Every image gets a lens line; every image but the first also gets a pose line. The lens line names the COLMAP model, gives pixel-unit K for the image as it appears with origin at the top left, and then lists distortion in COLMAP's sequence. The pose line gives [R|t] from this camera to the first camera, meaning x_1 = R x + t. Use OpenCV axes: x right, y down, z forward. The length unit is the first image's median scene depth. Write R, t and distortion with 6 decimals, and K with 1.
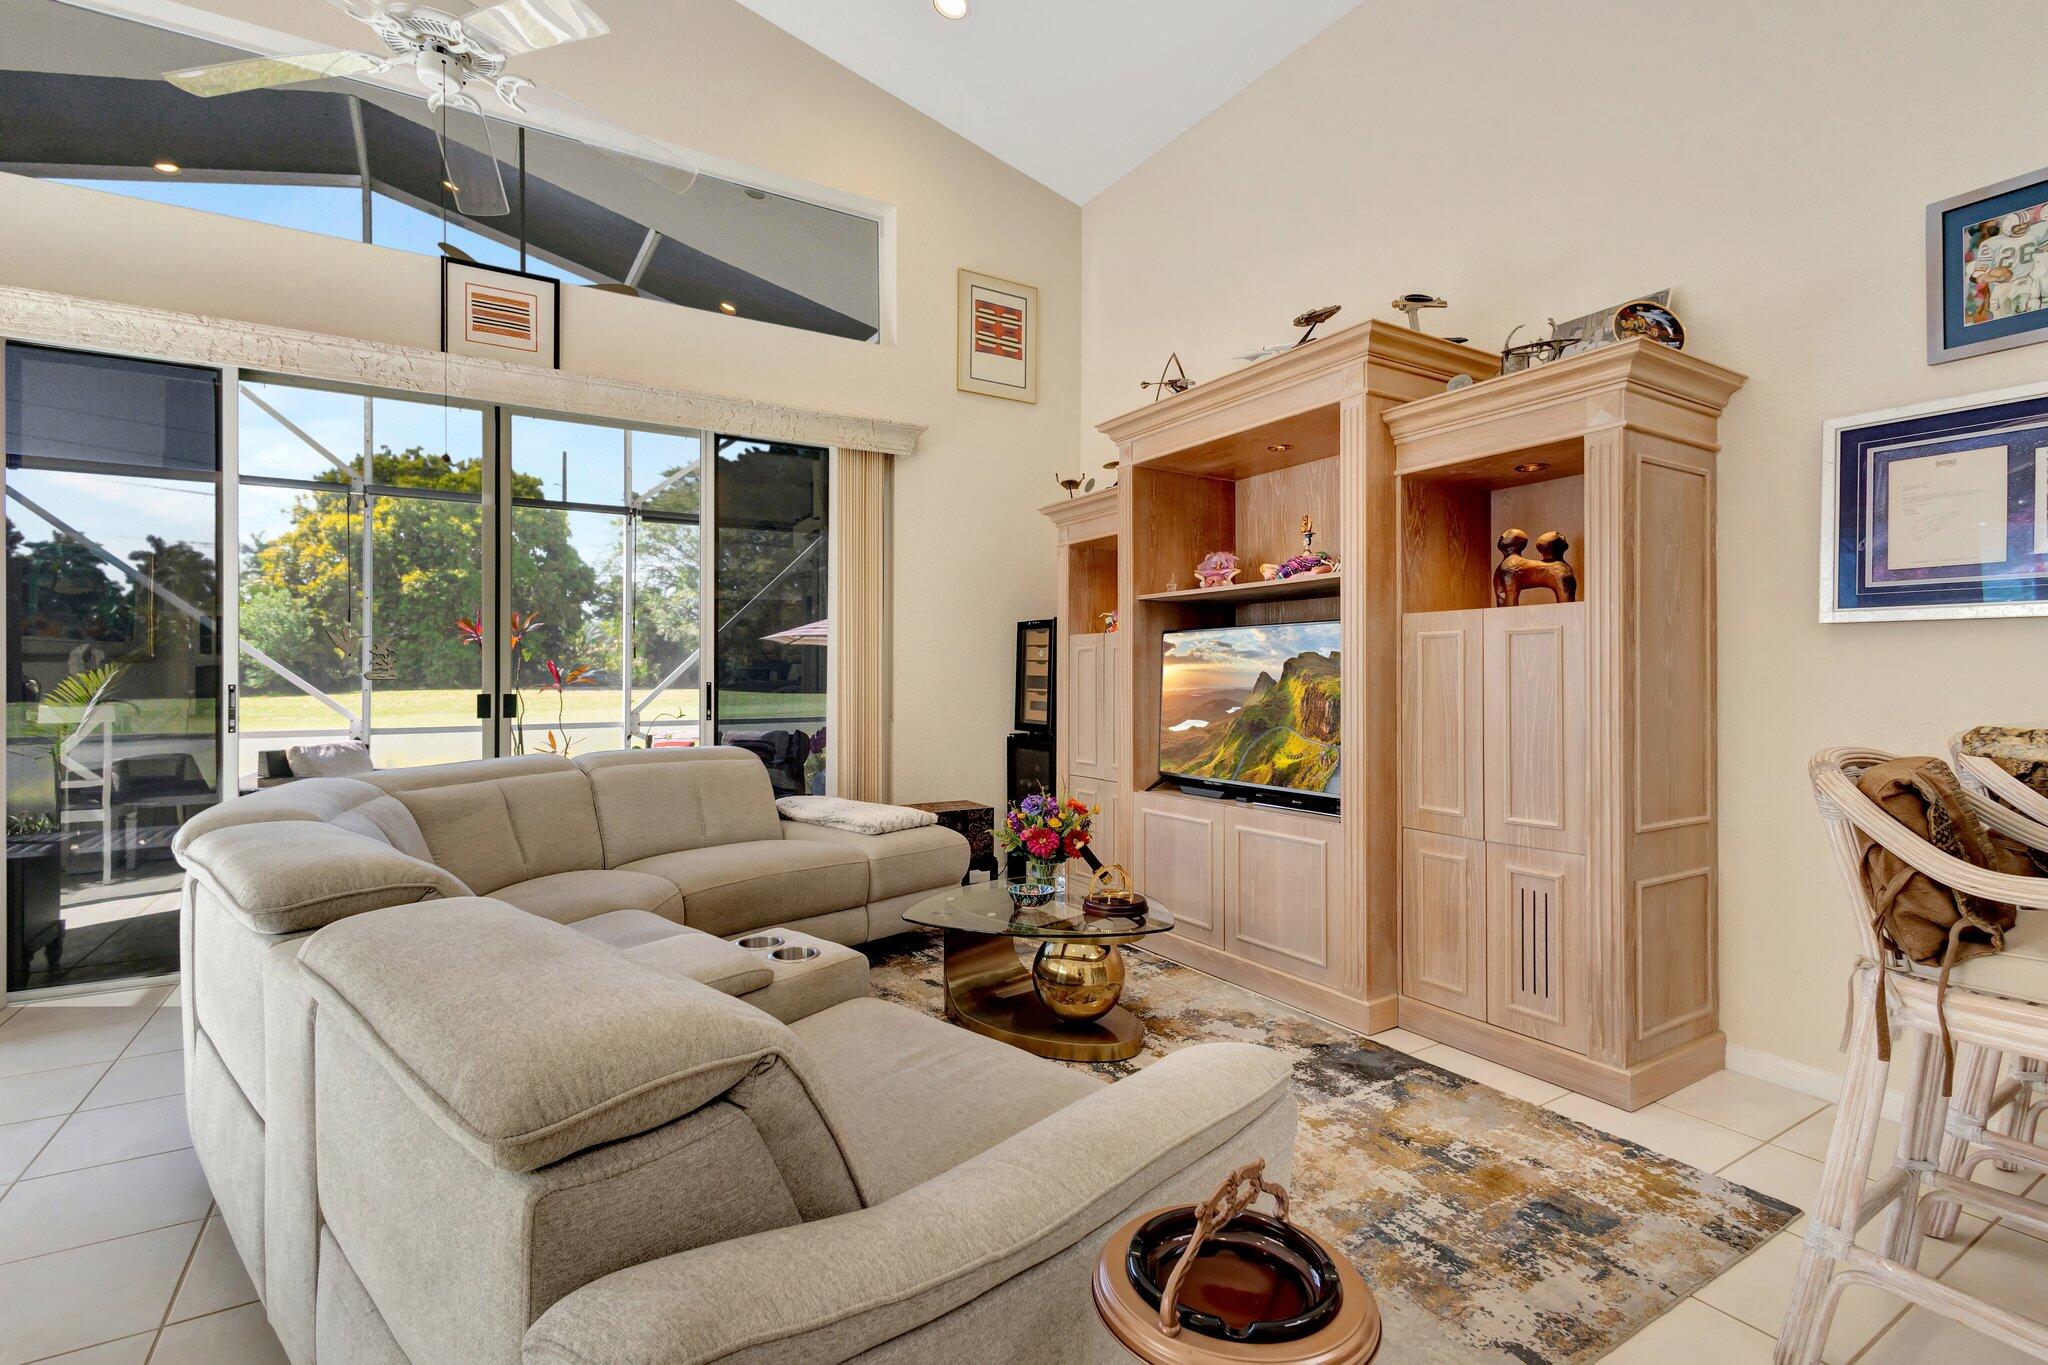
lens RADIAL K [[942.2, 0, 1039.0], [0, 942.2, 676.1], [0, 0, 1]] dist [0.009731, -0.003553]
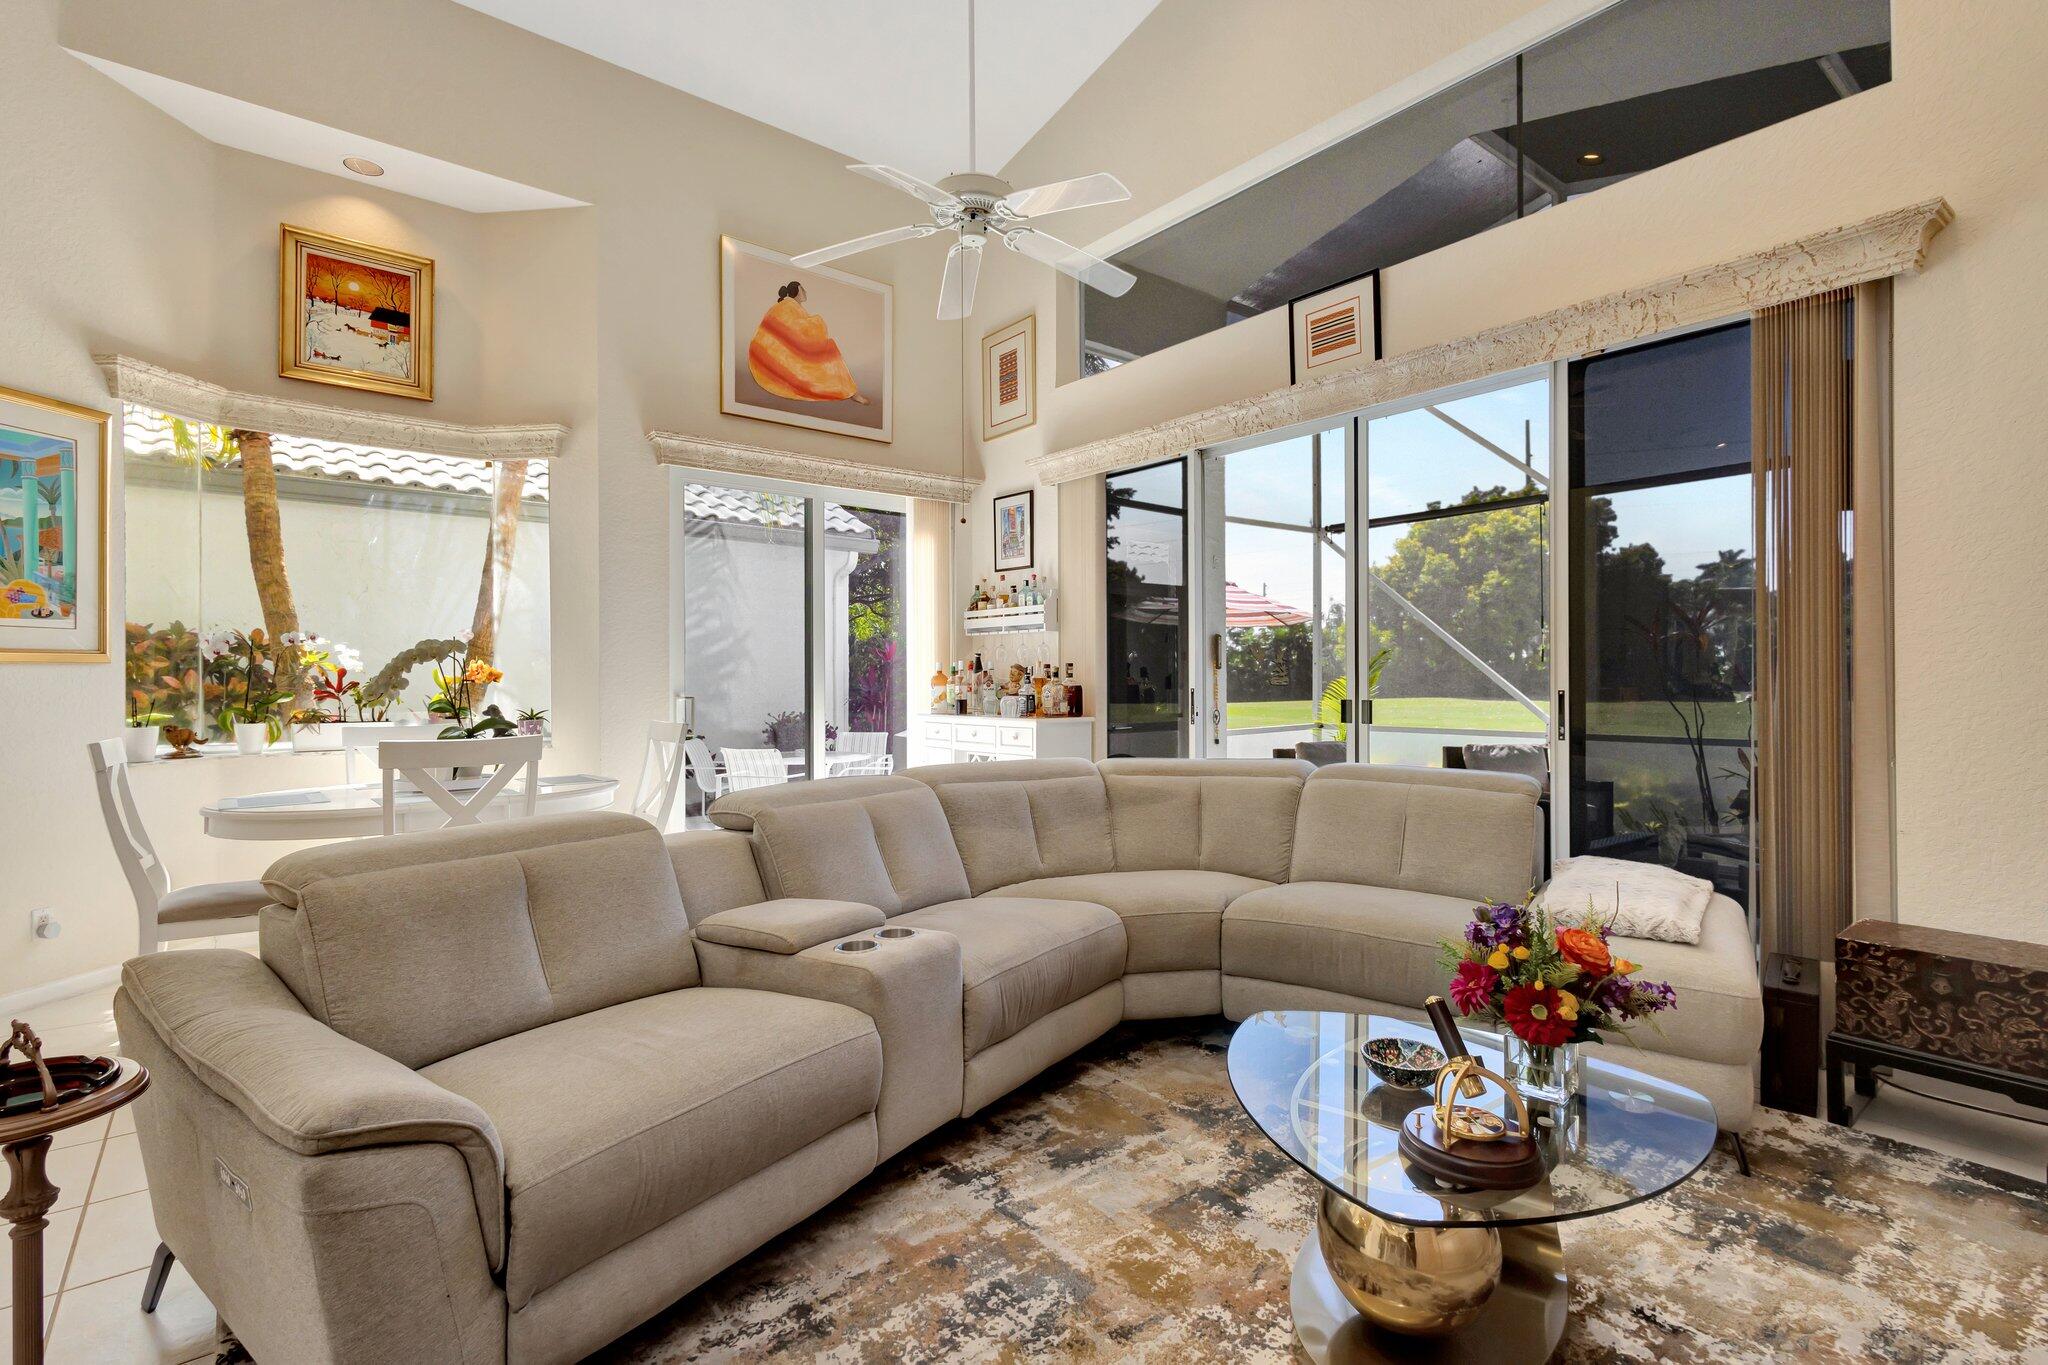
lens RADIAL K [[942.2, 0, 1032.6], [0, 942.2, 673.2], [0, 0, 1]] dist [0.009731, -0.003553]
pose [[0.115300, -0.007618, -0.993301, 0.327617], [0.000034, 0.999971, -0.007665, -0.001691], [0.993331, 0.000850, 0.115297, 0.443415]]
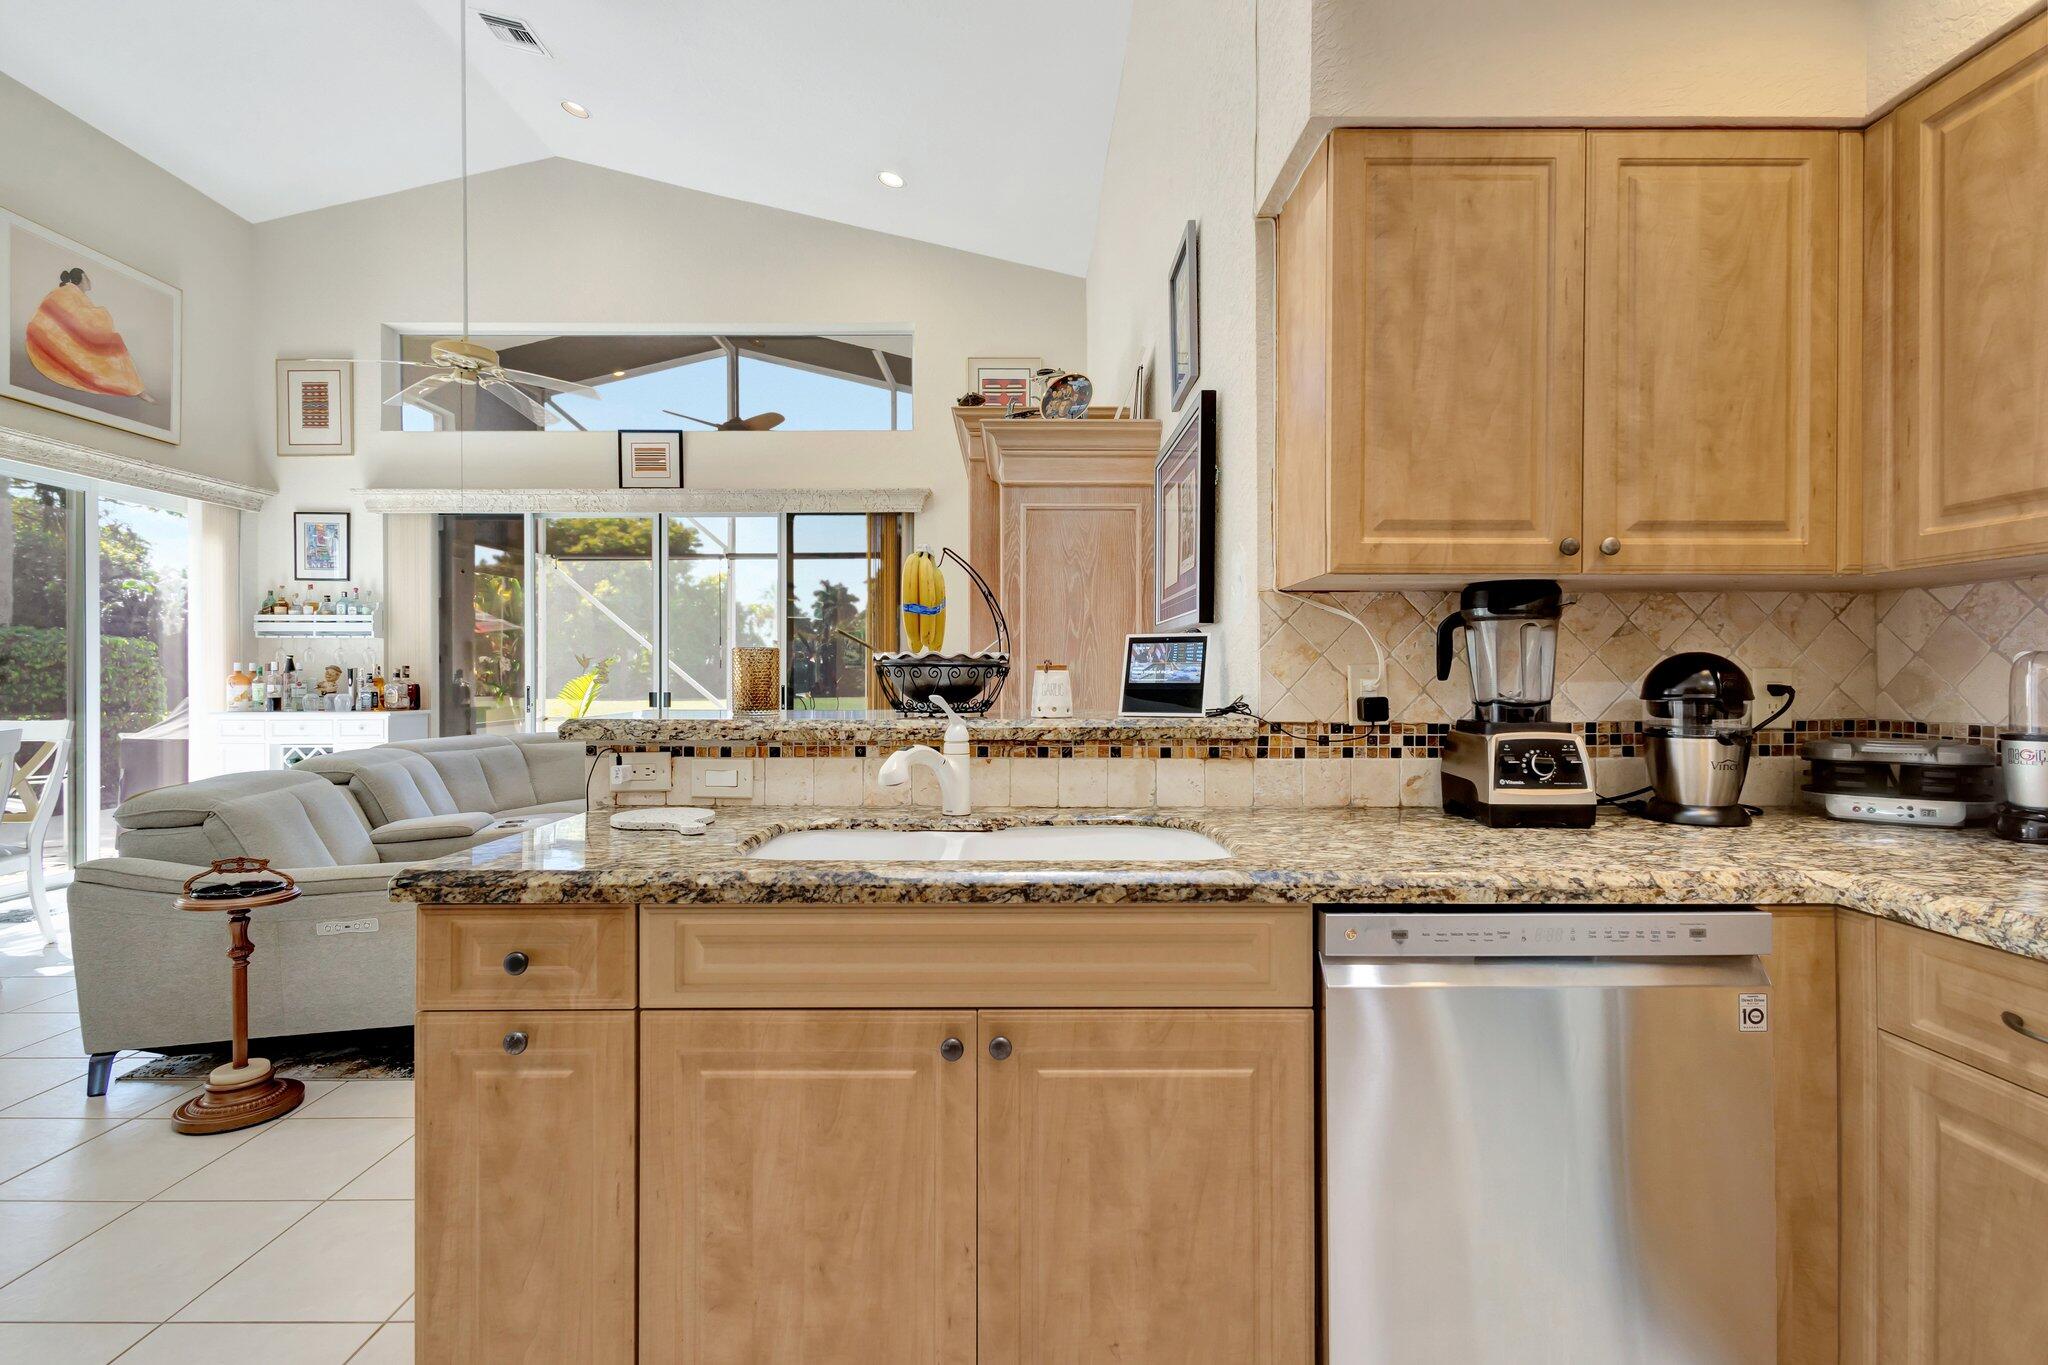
lens RADIAL K [[942.2, 0, 1030.2], [0, 942.2, 683.7], [0, 0, 1]] dist [0.009731, -0.003553]
pose [[0.851107, -0.000078, -0.524993, 0.667282], [0.001284, 0.999997, 0.001934, 0.001779], [0.524991, -0.002321, 0.851105, -0.029988]]
